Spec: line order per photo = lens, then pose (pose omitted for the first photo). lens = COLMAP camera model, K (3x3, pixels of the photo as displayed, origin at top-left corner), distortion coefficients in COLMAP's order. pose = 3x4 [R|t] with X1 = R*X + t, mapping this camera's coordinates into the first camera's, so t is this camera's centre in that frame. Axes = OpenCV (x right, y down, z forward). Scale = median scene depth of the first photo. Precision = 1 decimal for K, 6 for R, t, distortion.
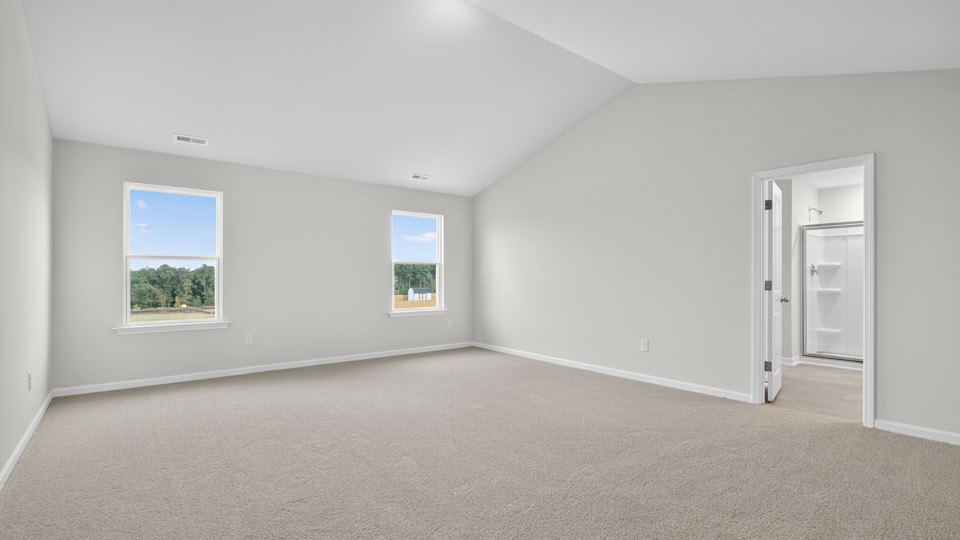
lens RADIAL K [[445.6, 0, 478.4], [0, 445.6, 279.8], [0, 0, 1]] dist [-0.001788, -0.000254]
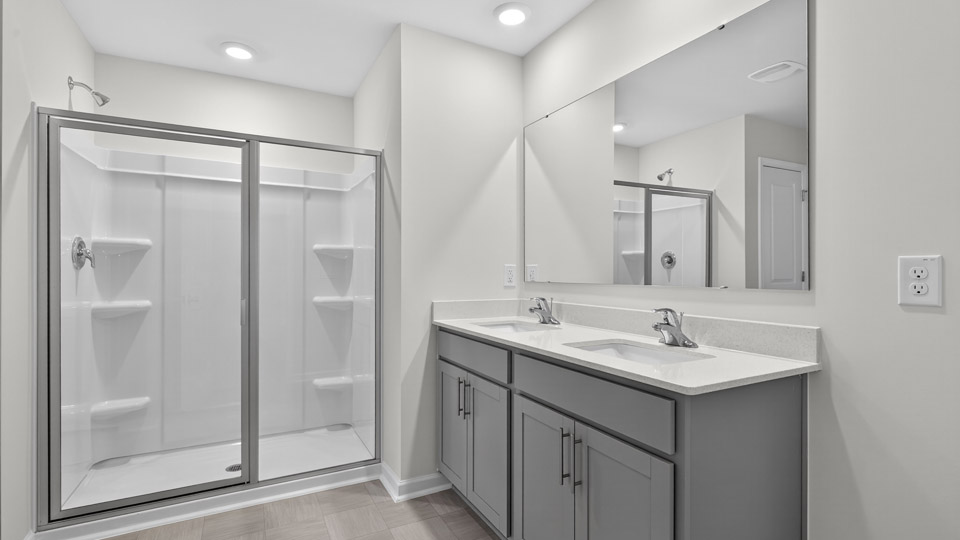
lens RADIAL K [[445.6, 0, 477.6], [0, 445.6, 276.3], [0, 0, 1]] dist [-0.001788, -0.000254]
pose [[0.184220, -0.000141, 0.982885, 0.448263], [-0.001244, 0.999999, 0.000377, -0.003498], [-0.982884, -0.001292, 0.184220, 0.606144]]
